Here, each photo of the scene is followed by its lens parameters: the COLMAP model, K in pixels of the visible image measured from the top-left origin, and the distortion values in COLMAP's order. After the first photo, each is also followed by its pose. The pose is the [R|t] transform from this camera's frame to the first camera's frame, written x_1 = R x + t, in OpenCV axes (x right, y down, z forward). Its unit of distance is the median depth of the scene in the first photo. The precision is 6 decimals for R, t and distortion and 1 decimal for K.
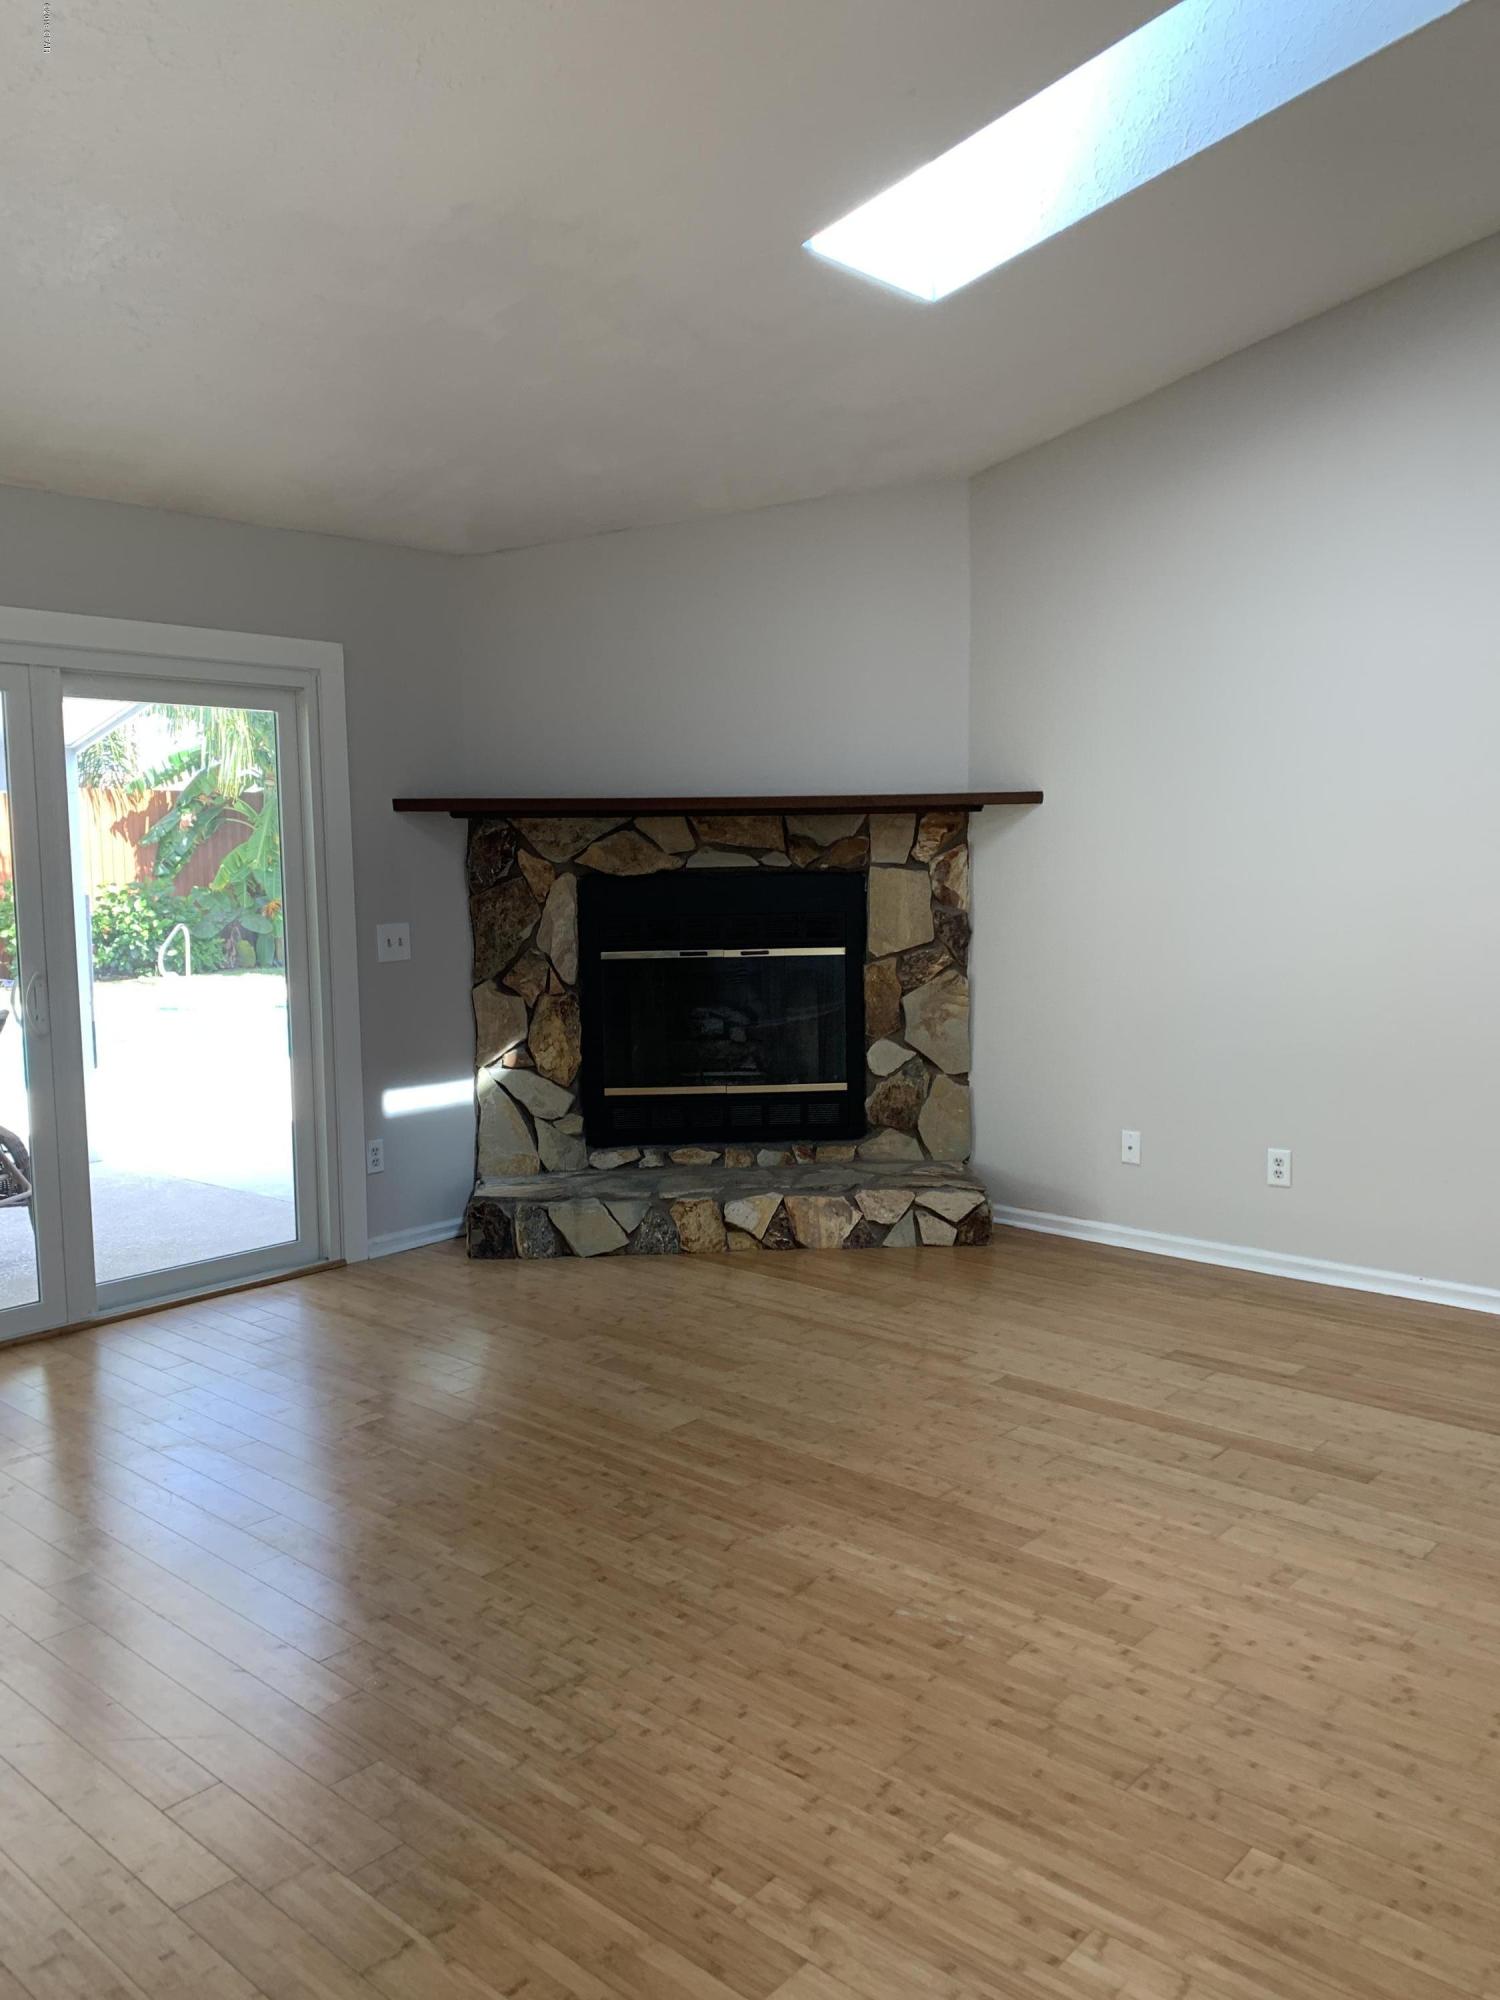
lens RADIAL K [[1515.0, 0, 744.6], [0, 1515.0, 1013.4], [0, 0, 1]] dist [0.024100, -0.030792]
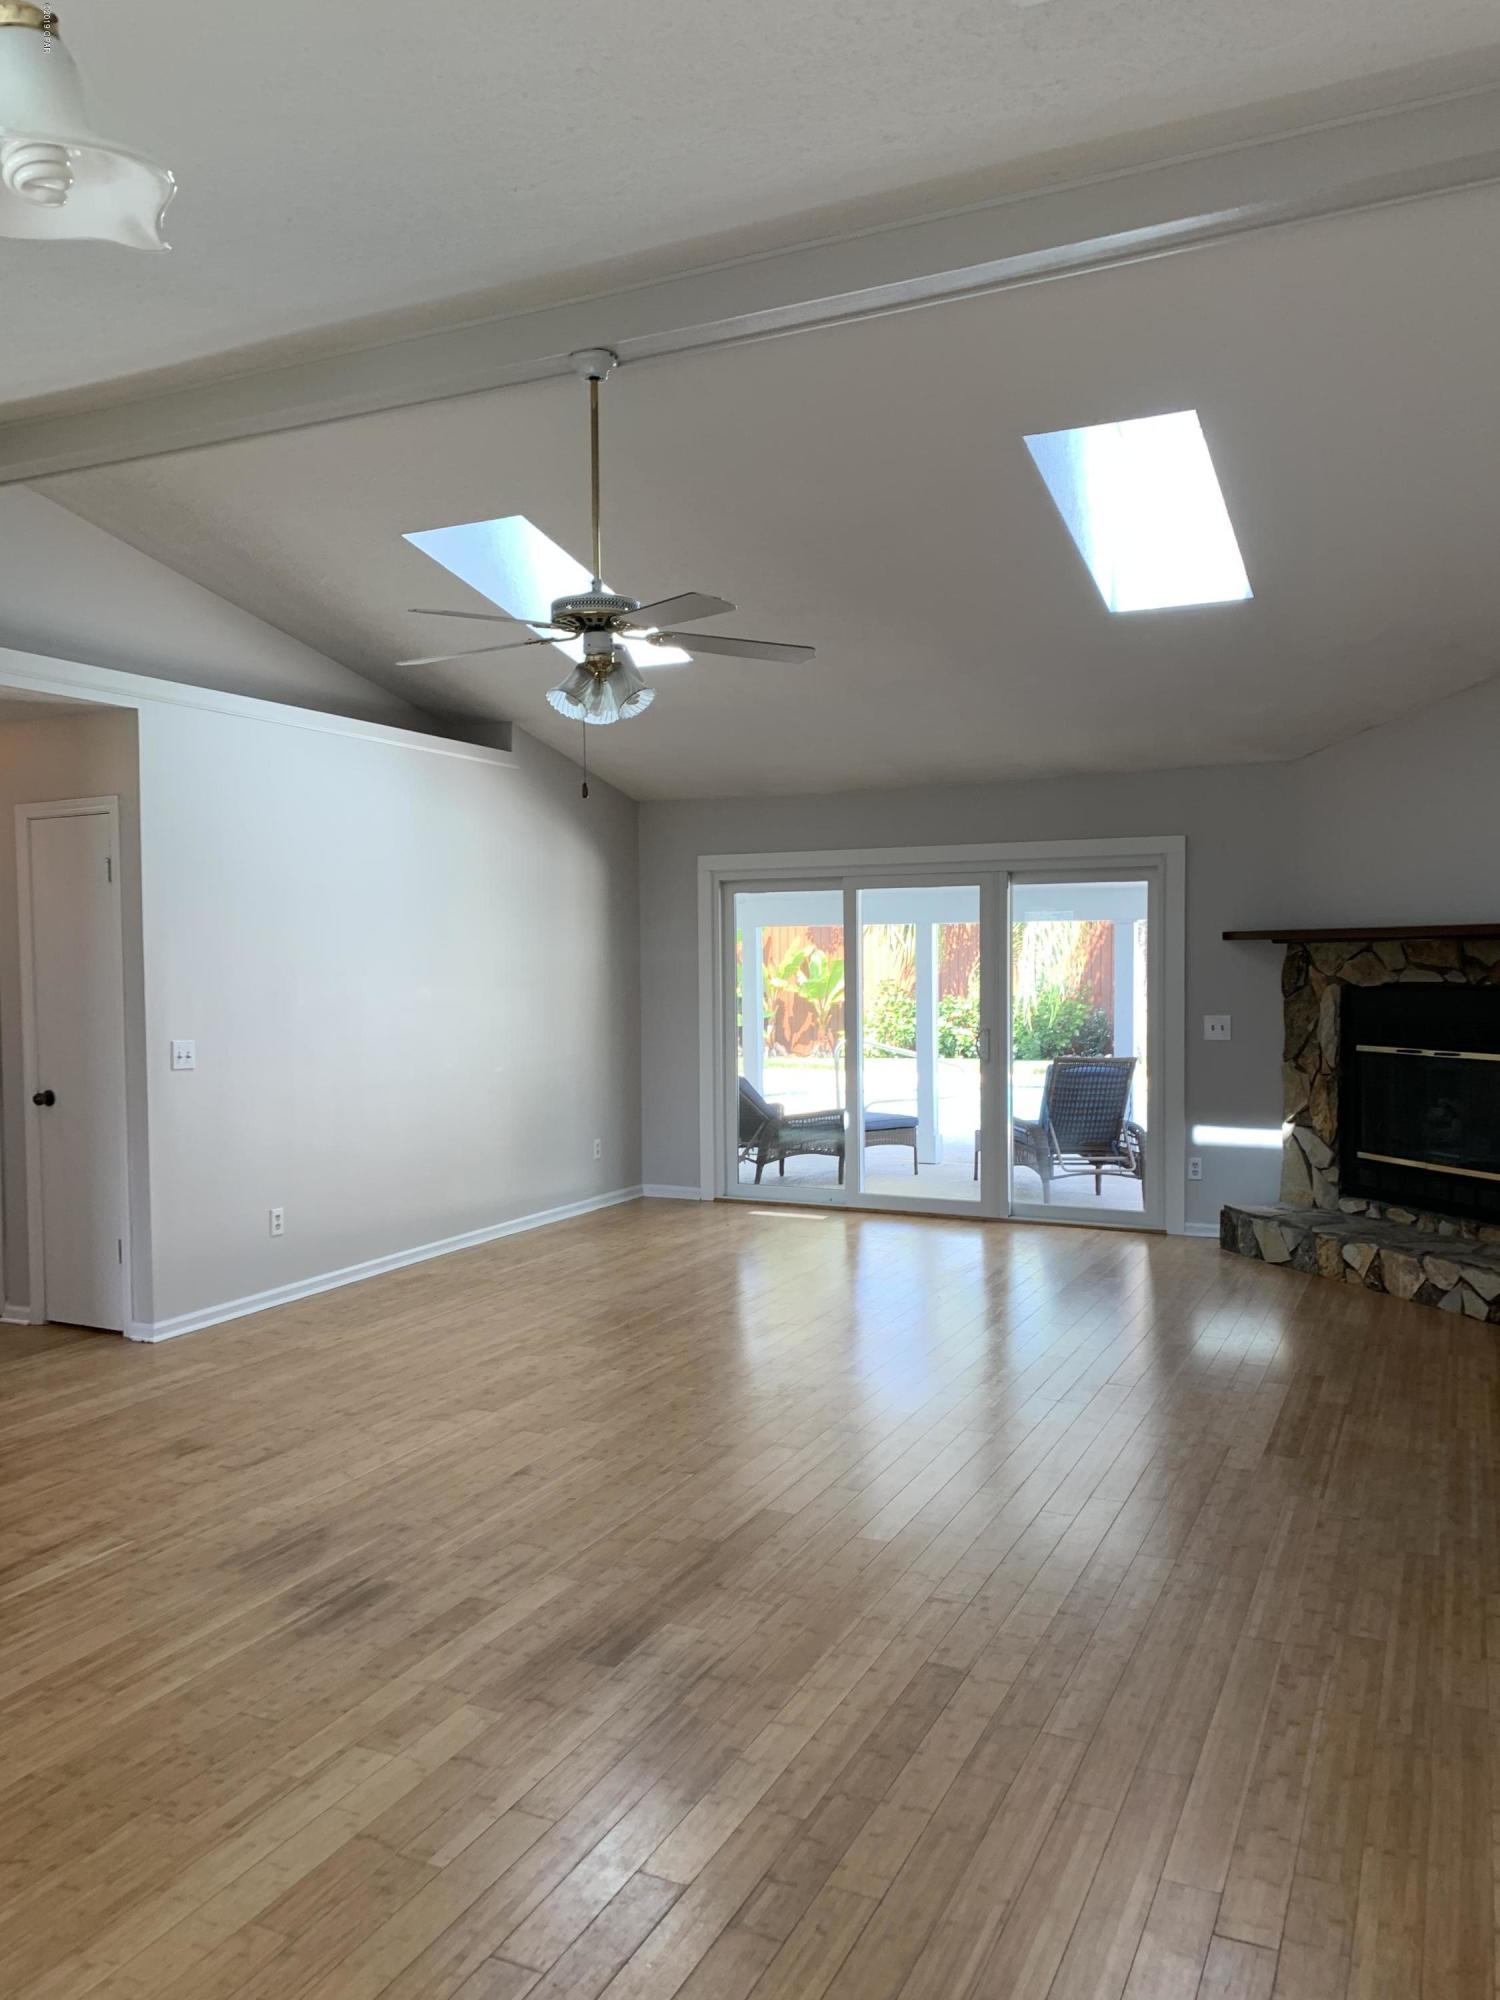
lens RADIAL K [[1515.0, 0, 737.4], [0, 1515.0, 994.0], [0, 0, 1]] dist [0.024100, -0.030792]
pose [[0.278053, 0.030493, -0.960082, 1.018859], [-0.101593, 0.994824, 0.002174, -0.033448], [0.955178, 0.096933, 0.279712, 0.127236]]
